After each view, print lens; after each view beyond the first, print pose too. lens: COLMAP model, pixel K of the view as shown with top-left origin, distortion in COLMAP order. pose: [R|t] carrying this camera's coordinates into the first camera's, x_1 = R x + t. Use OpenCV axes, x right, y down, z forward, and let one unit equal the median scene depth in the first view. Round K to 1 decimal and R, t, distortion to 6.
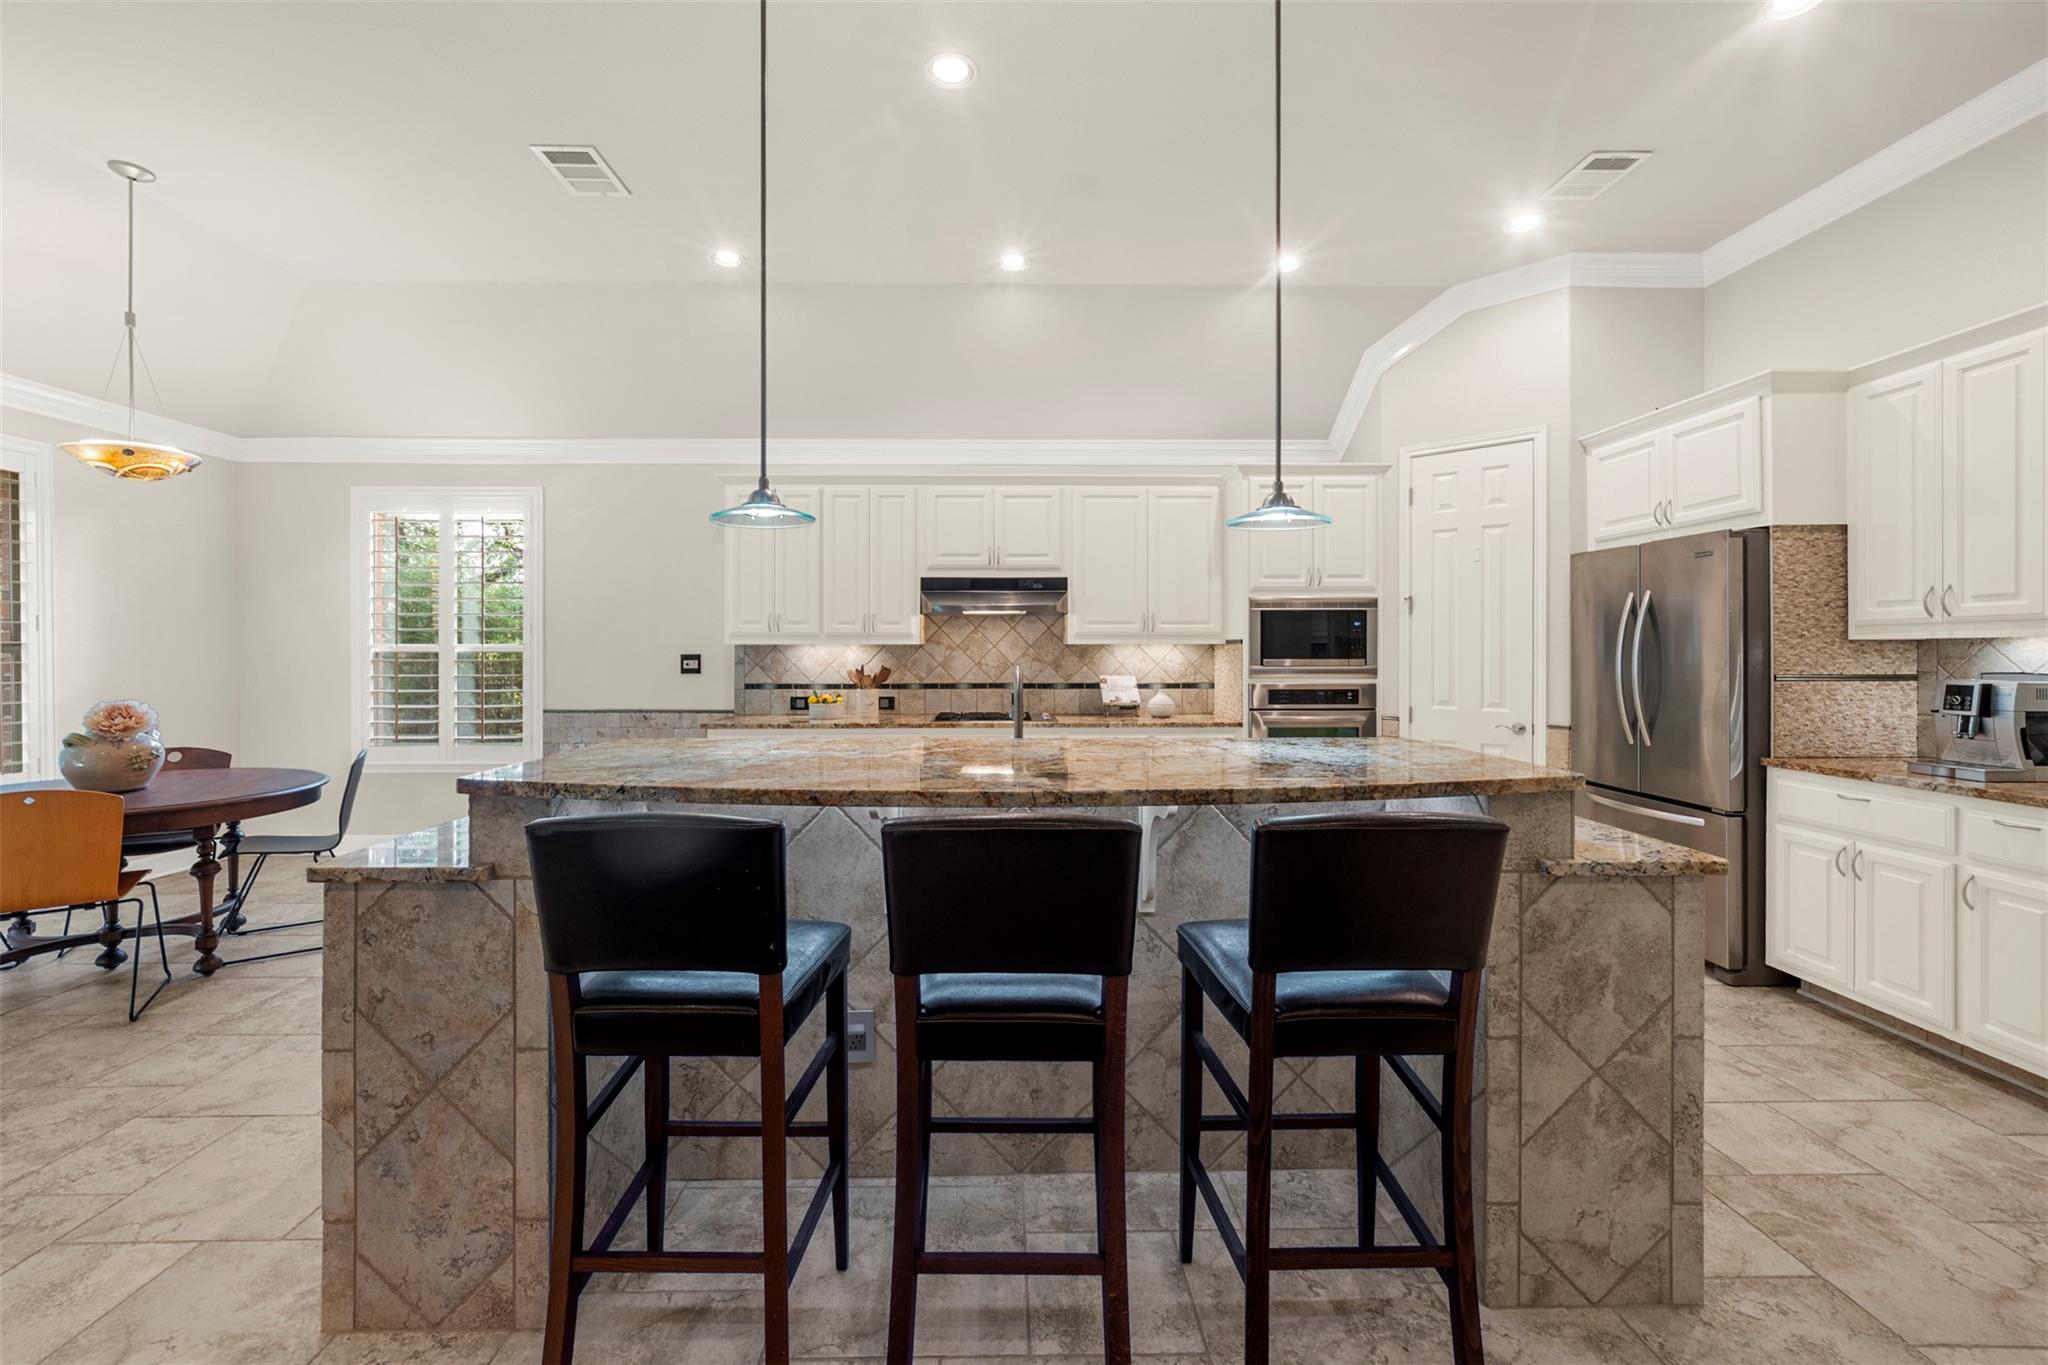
lens RADIAL K [[840.8, 0, 1012.8], [0, 840.8, 633.5], [0, 0, 1]] dist [-0.012077, 0.005159]
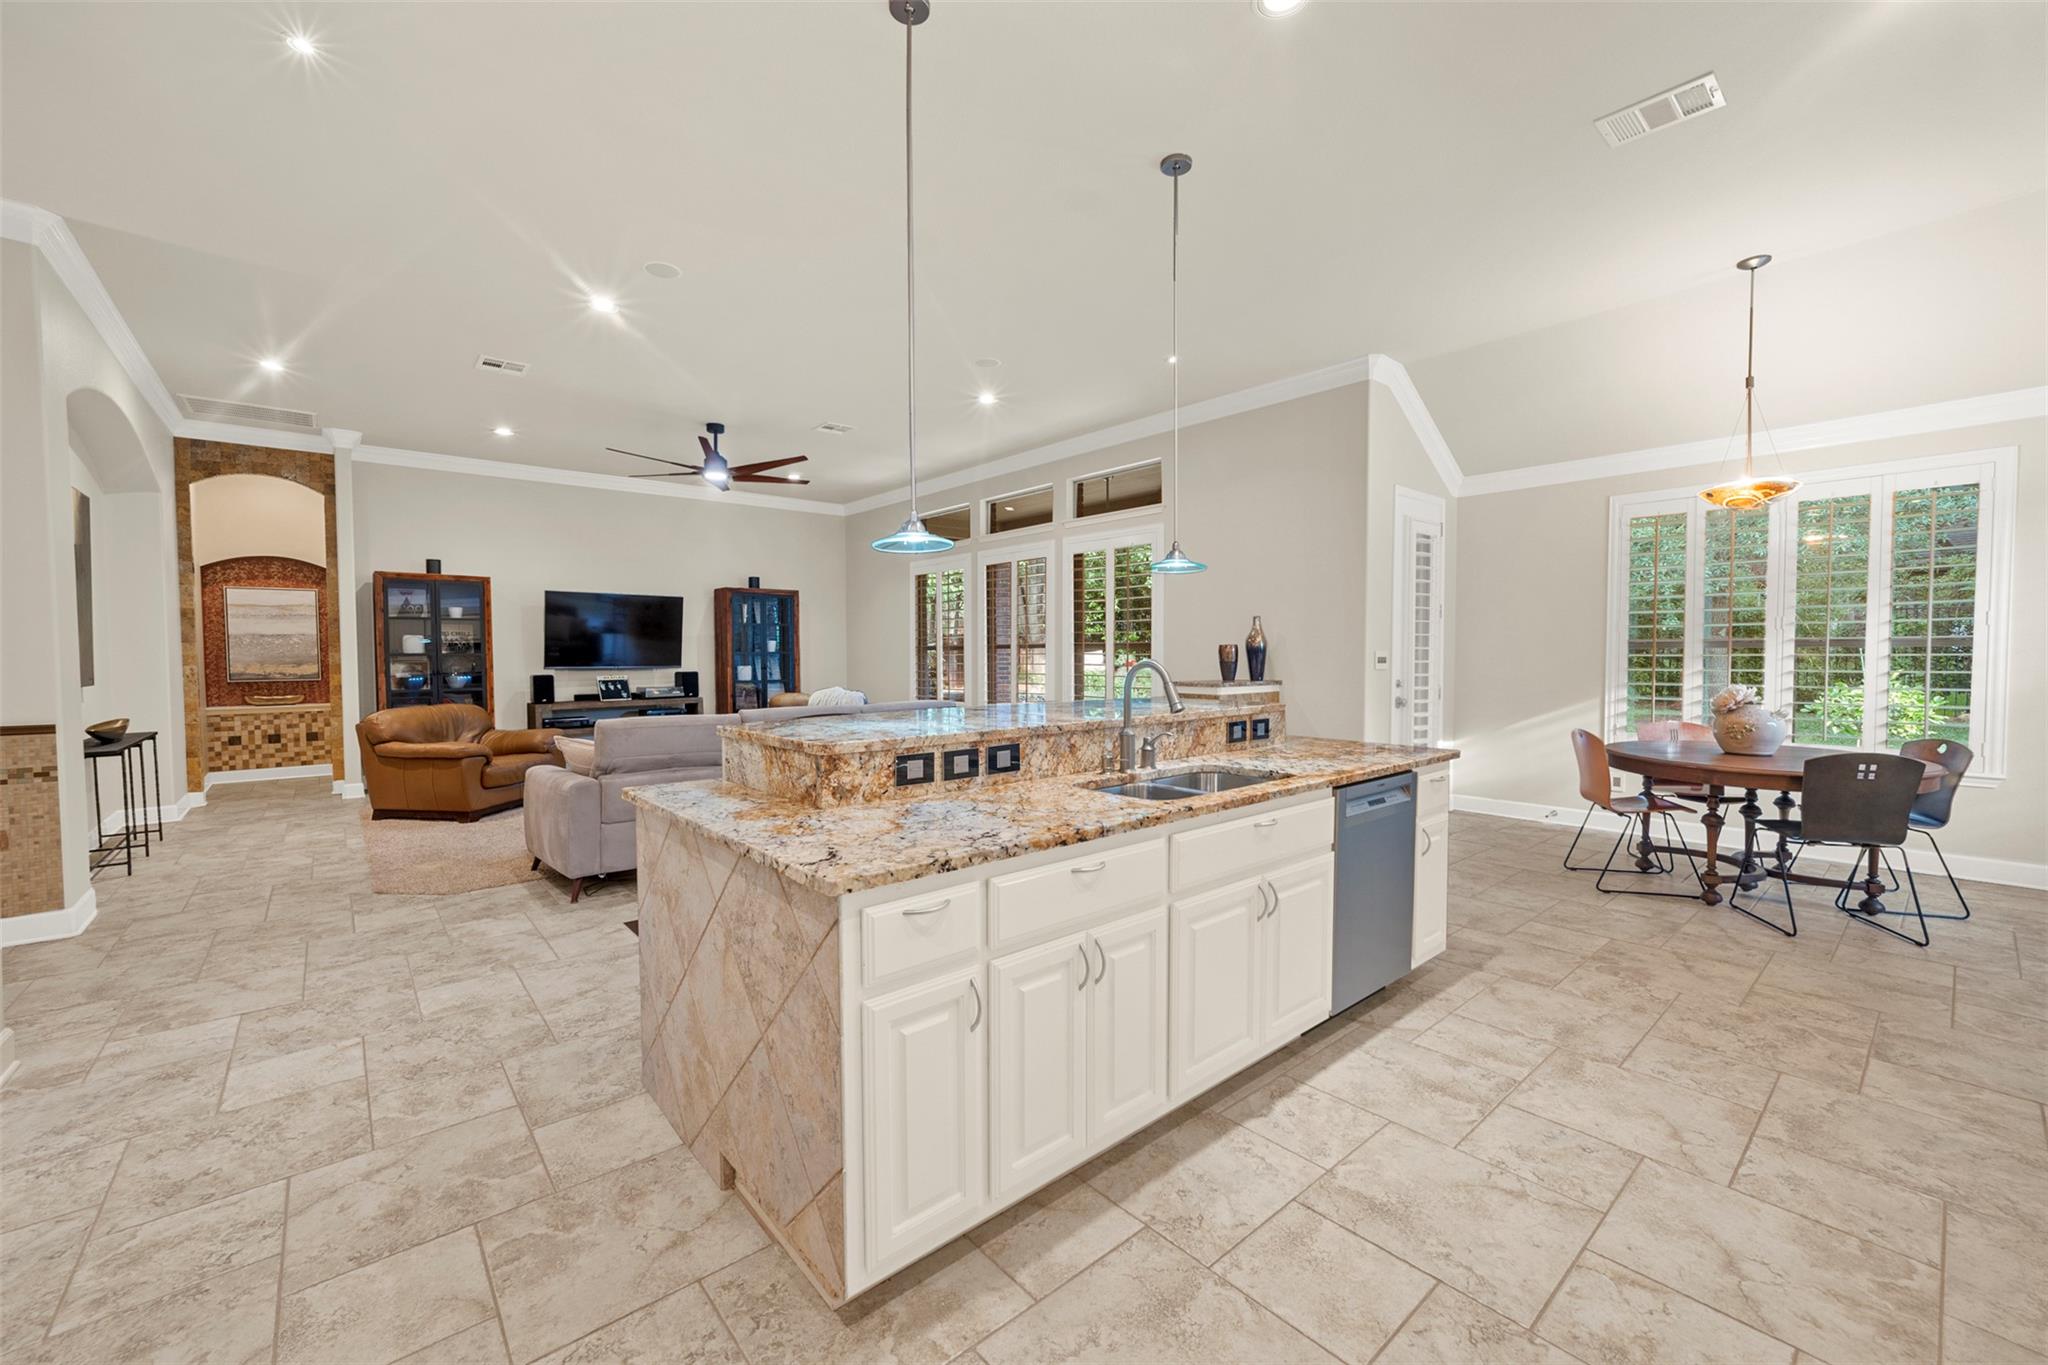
lens RADIAL K [[813.3, 0, 1013.8], [0, 813.3, 689.1], [0, 0, 1]] dist [-0.012218, 0.005614]
pose [[-0.774443, 0.033720, -0.631744, 0.418983], [0.017393, 0.999336, 0.032019, 0.020001], [0.632404, 0.013809, -0.774515, 0.884903]]
